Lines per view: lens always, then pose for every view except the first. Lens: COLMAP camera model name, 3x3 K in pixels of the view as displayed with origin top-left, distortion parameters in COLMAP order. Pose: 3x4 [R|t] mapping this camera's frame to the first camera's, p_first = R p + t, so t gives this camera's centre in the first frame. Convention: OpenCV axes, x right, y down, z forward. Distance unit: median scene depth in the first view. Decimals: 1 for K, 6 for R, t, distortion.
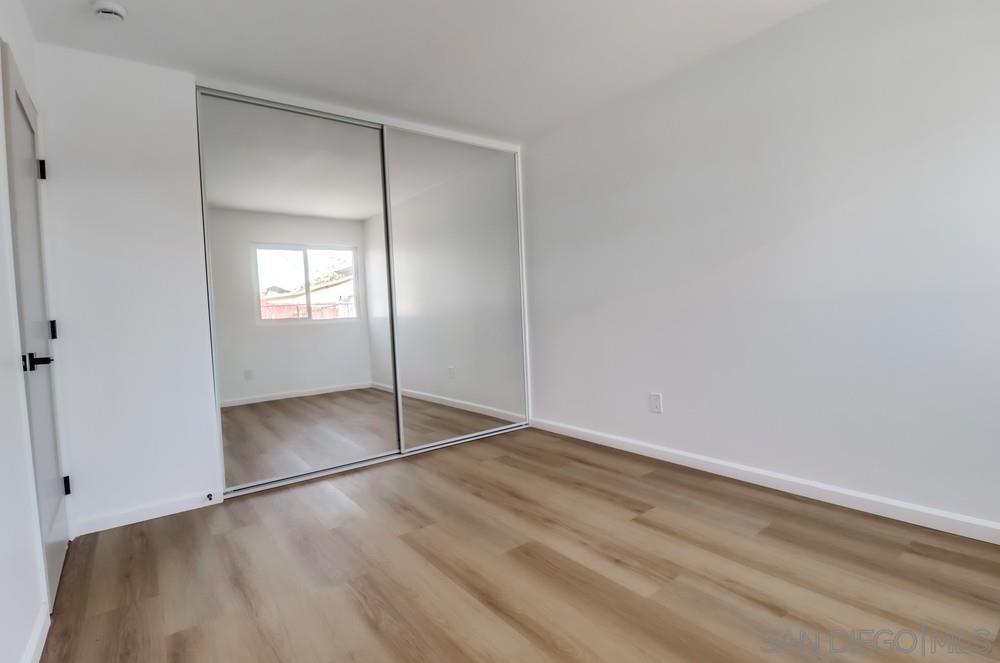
lens RADIAL K [[496.1, 0, 506.5], [0, 496.1, 332.6], [0, 0, 1]] dist [-0.007576, -0.007889]
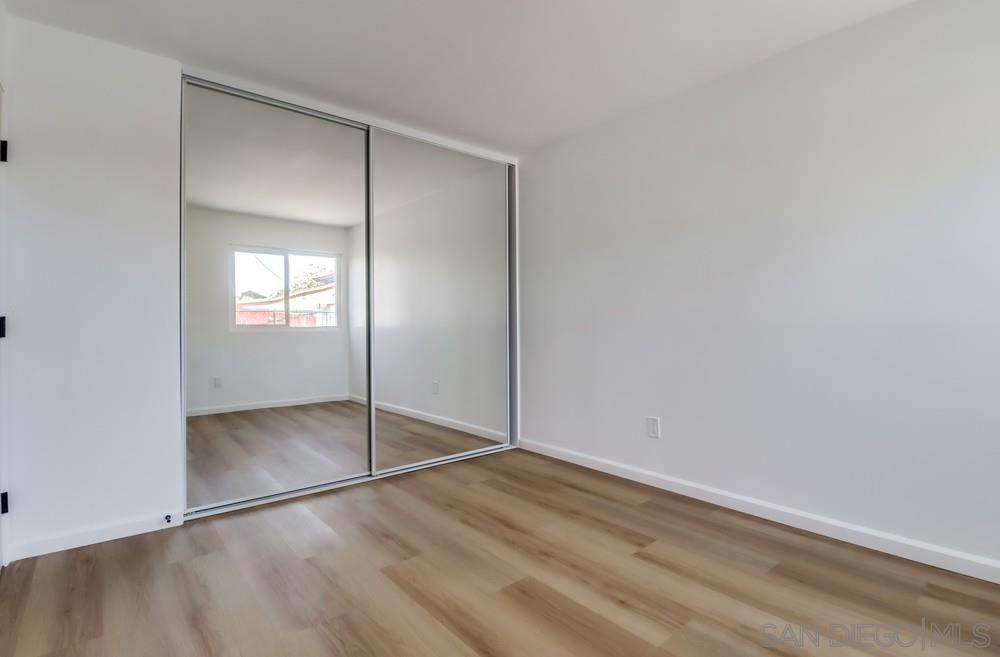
lens RADIAL K [[477.5, 0, 495.3], [0, 477.5, 325.7], [0, 0, 1]] dist [-0.007380, -0.007425]
pose [[0.998080, 0.038332, 0.048644, -0.060221], [-0.036114, 0.998303, -0.045692, -0.001540], [-0.050313, 0.043848, 0.997770, 0.089791]]
